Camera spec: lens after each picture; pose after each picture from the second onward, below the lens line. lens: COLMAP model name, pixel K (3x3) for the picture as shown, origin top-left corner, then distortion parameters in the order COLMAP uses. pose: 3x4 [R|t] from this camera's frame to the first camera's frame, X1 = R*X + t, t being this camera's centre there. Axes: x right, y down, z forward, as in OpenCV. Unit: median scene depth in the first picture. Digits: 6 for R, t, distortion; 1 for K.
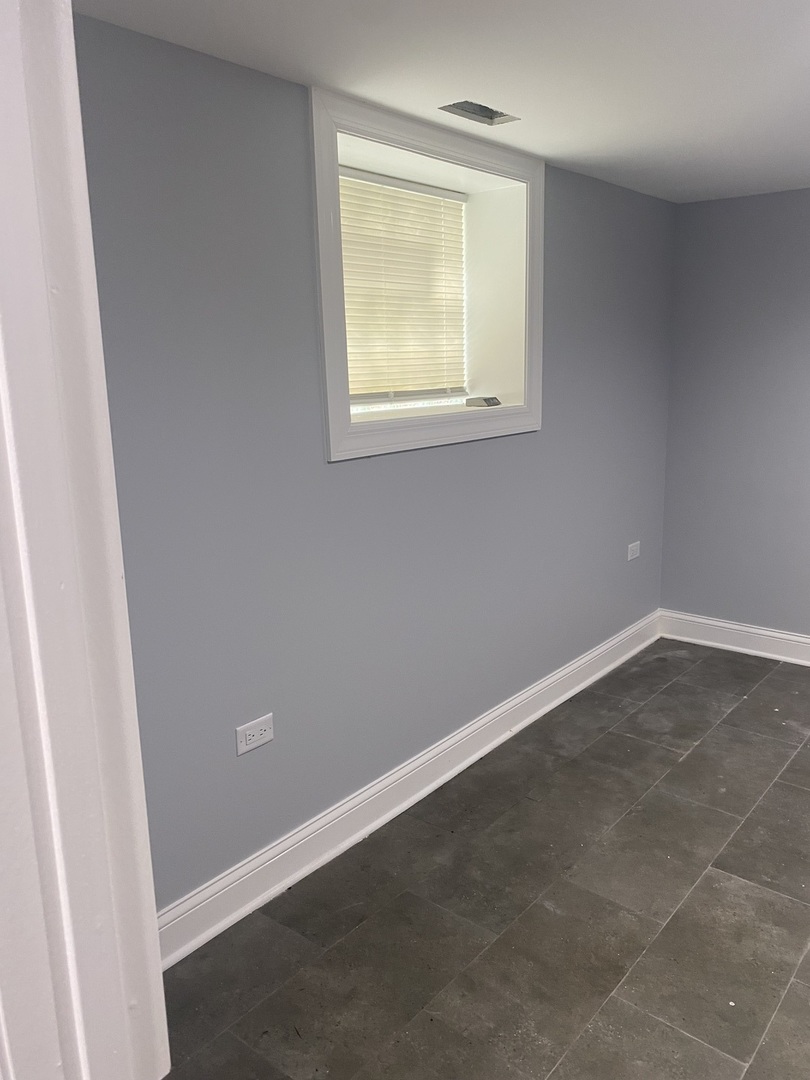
lens RADIAL K [[829.3, 0, 403.4], [0, 829.3, 535.2], [0, 0, 1]] dist [0.015012, -0.010432]
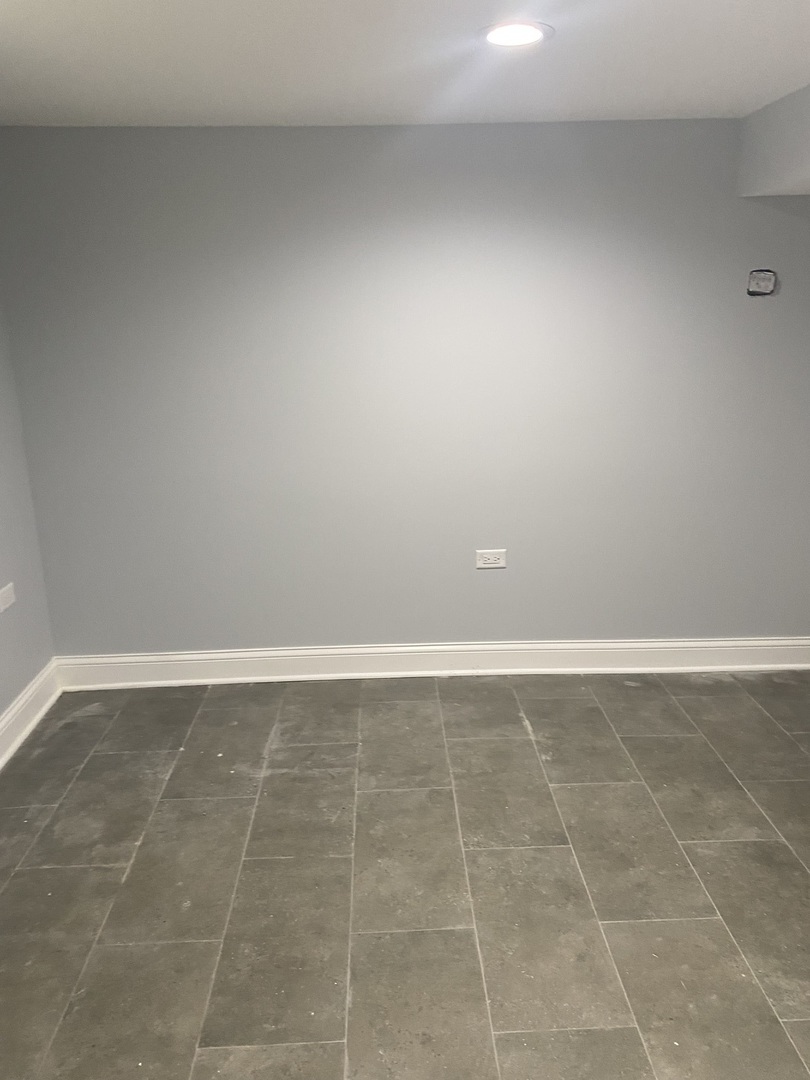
lens RADIAL K [[829.3, 0, 408.8], [0, 829.3, 537.1], [0, 0, 1]] dist [0.015012, -0.010432]
pose [[0.737958, -0.179642, 0.650497, 0.085981], [0.158472, 0.983095, 0.091713, -0.054216], [-0.655976, 0.035405, 0.753951, 0.242941]]
